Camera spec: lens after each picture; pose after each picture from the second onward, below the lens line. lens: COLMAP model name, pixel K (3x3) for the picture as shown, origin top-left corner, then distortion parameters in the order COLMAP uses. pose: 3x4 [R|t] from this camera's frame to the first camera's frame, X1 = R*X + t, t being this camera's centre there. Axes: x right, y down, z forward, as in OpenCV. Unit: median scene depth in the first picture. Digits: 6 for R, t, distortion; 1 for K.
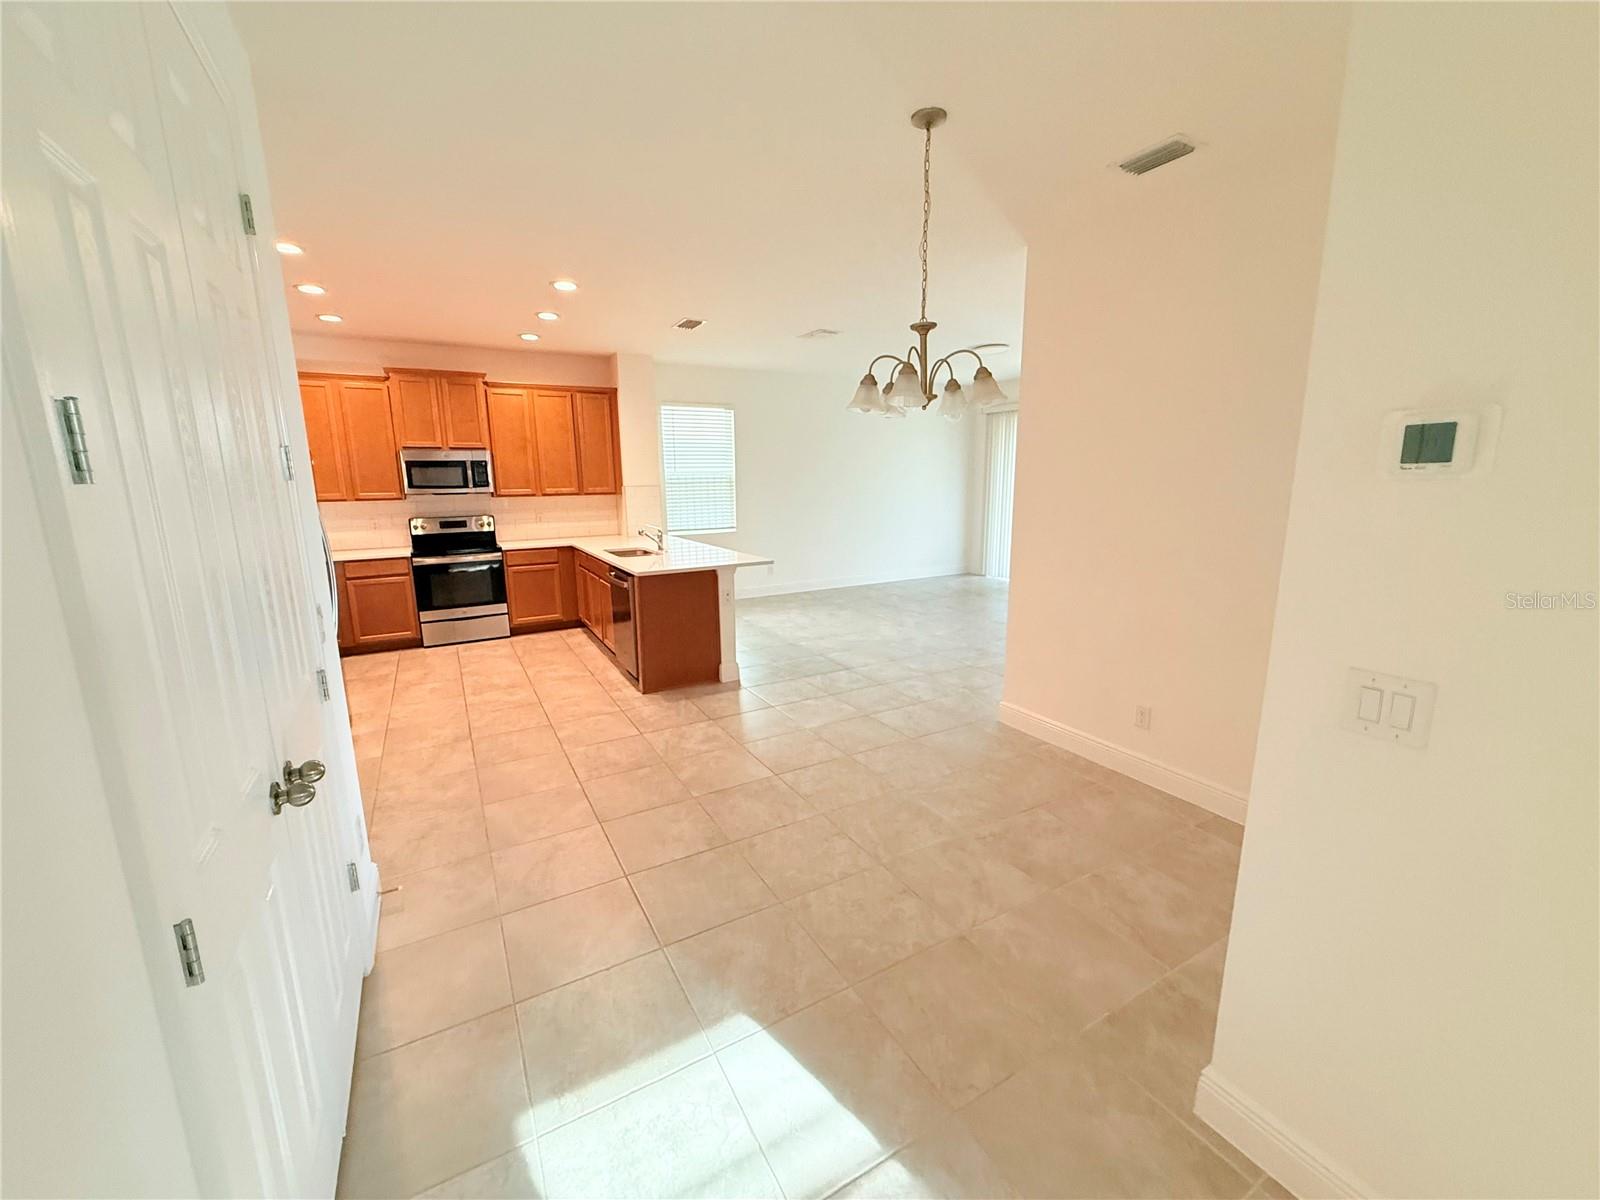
lens RADIAL K [[638.8, 0, 793.0], [0, 638.8, 598.9], [0, 0, 1]] dist [0.001494, -0.000086]
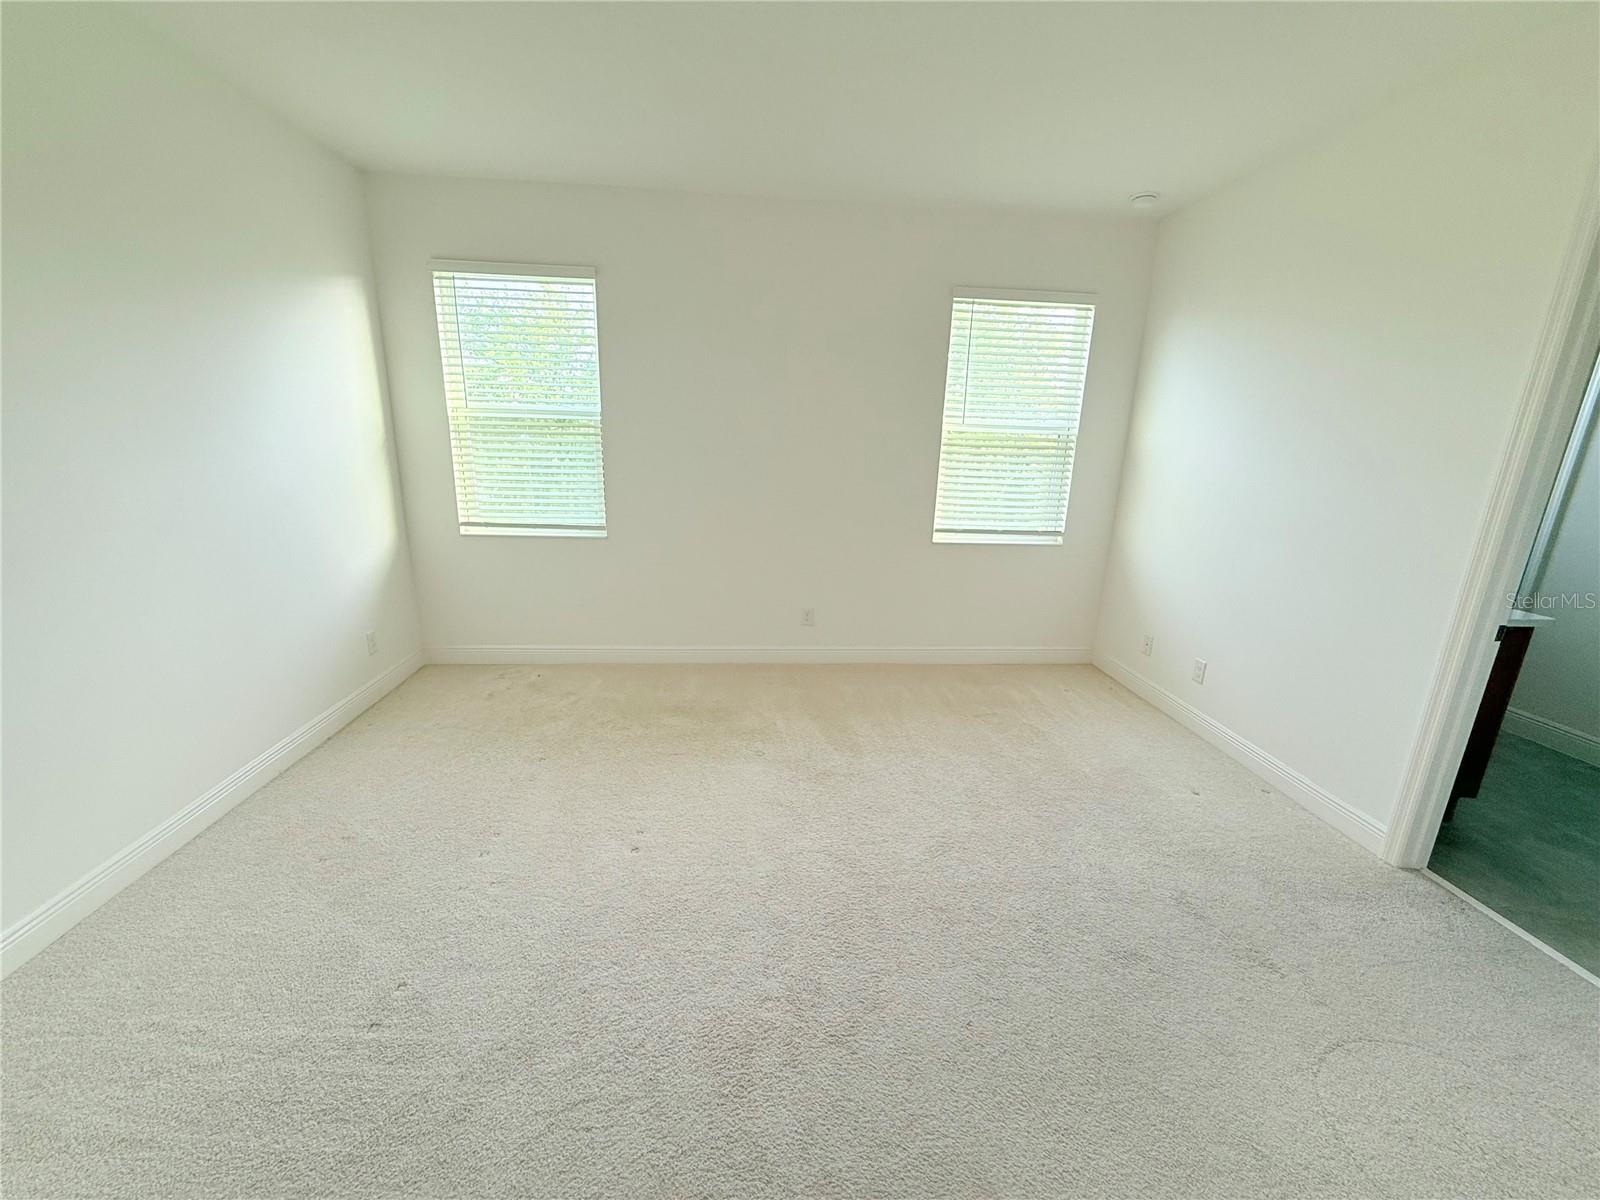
lens RADIAL K [[638.8, 0, 793.0], [0, 638.8, 598.9], [0, 0, 1]] dist [0.001494, -0.000086]
pose [[0.911285, 0.139344, -0.387482, 0.339236], [-0.116510, 0.989804, 0.081938, -0.158330], [0.394949, -0.029523, 0.918229, 0.829041]]
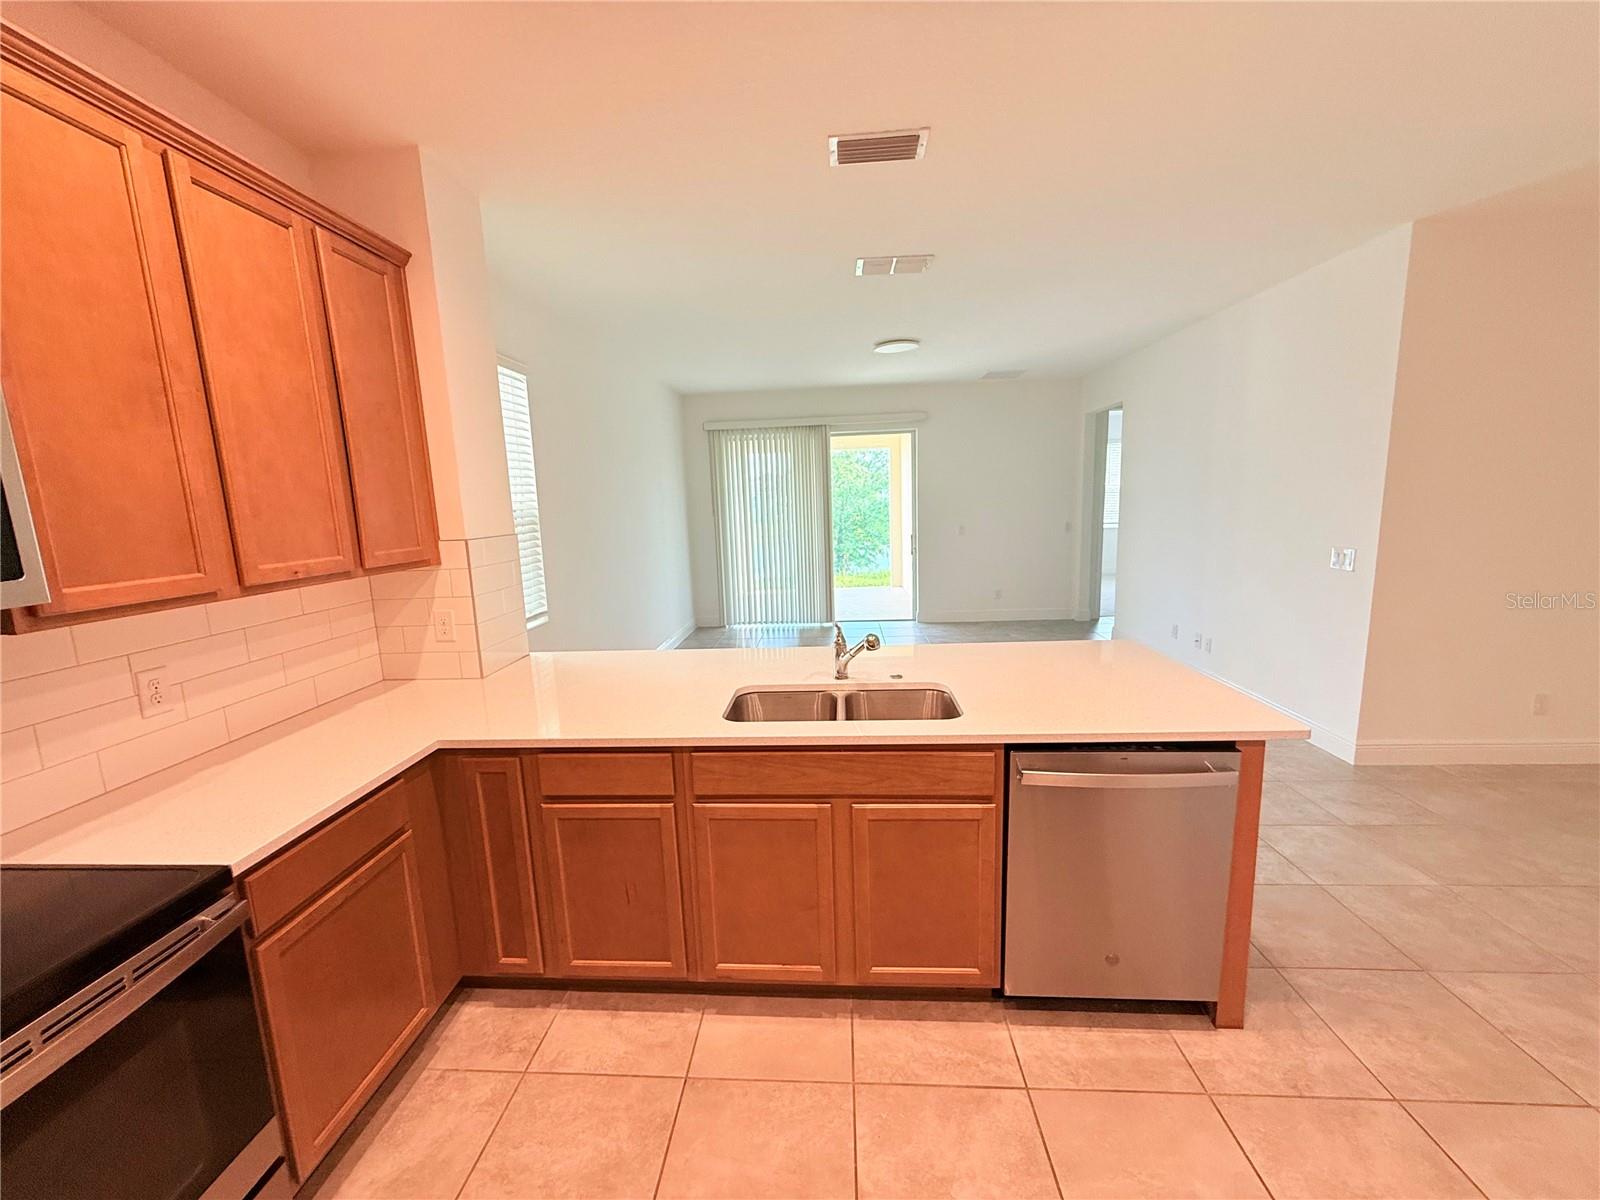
lens RADIAL K [[638.8, 0, 793.0], [0, 638.8, 598.9], [0, 0, 1]] dist [0.001494, -0.000086]
pose [[0.543064, -0.138775, 0.828145, -0.547851], [0.188961, 0.981149, 0.040501, -0.146932], [-0.818154, 0.134493, 0.559049, 0.781113]]
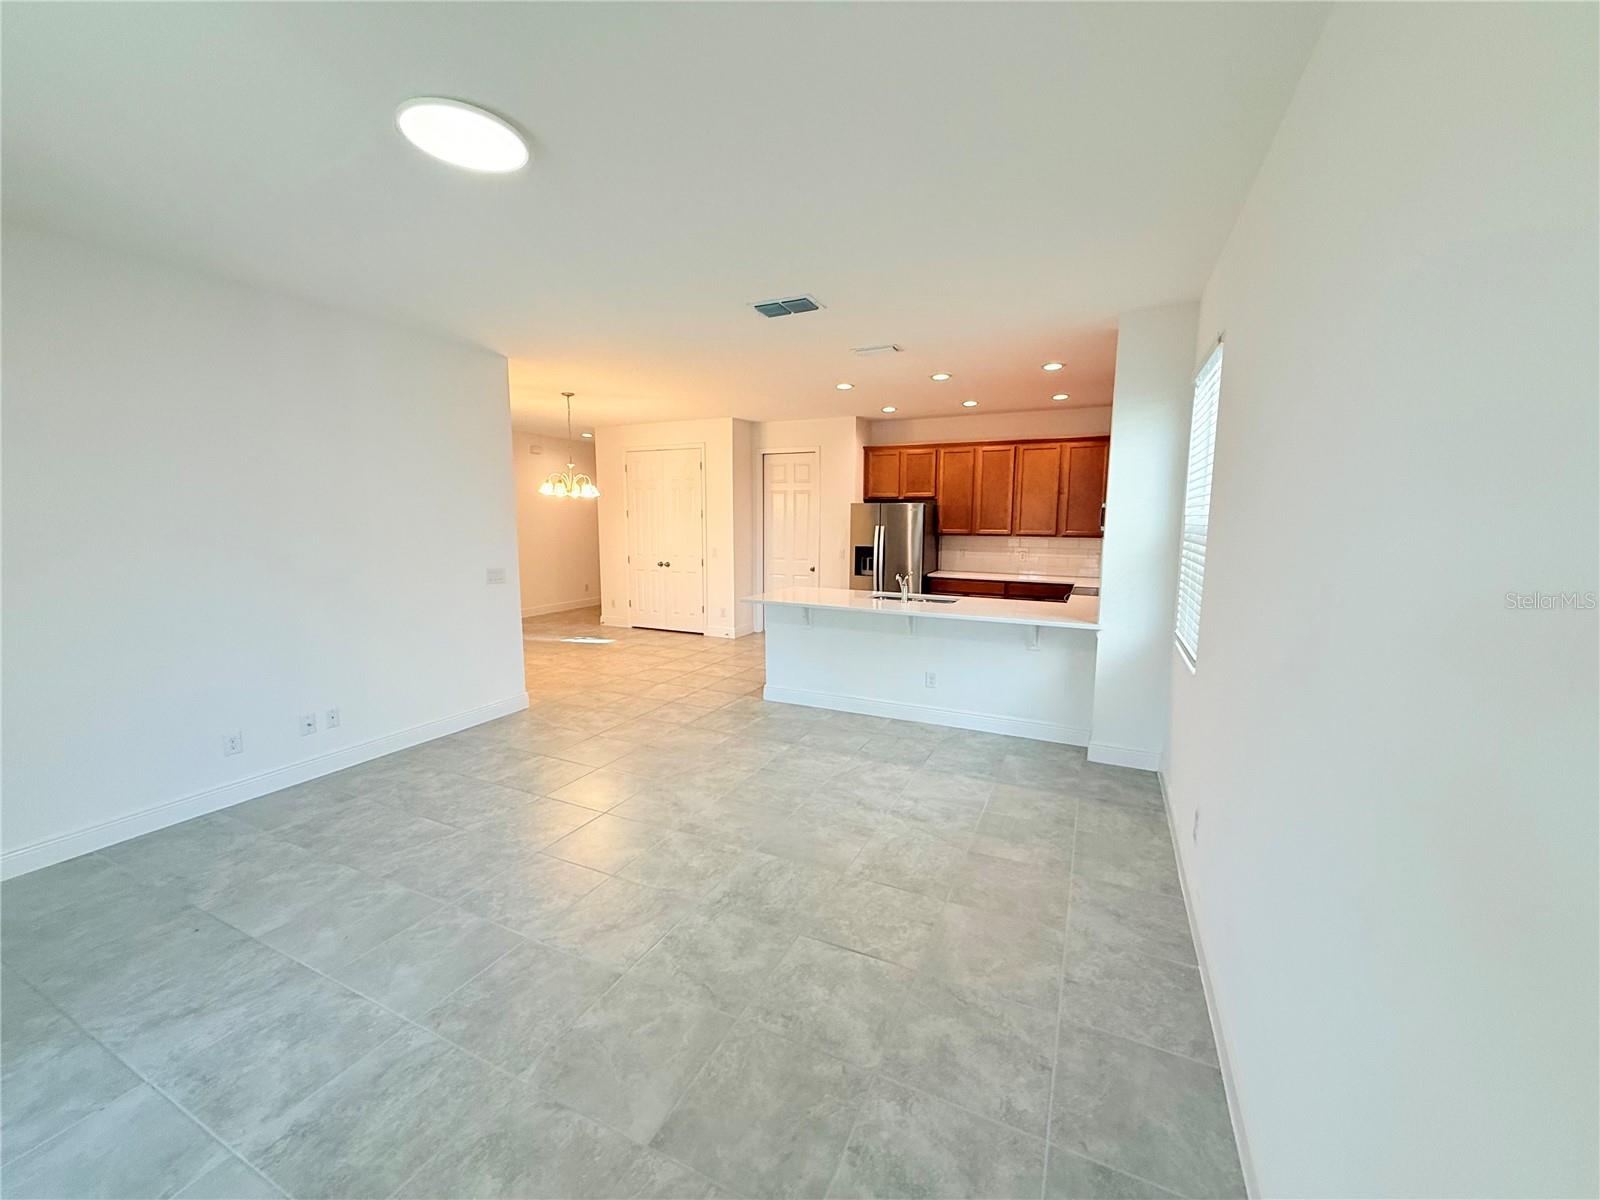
lens RADIAL K [[635.3, 0, 797.5], [0, 635.3, 597.7], [0, 0, 1]] dist [0.000516, -0.000014]
pose [[-0.816453, 0.080152, -0.571822, 0.421565], [-0.106350, 0.952502, 0.285359, -0.317029], [0.567534, 0.293795, -0.769148, 1.581032]]
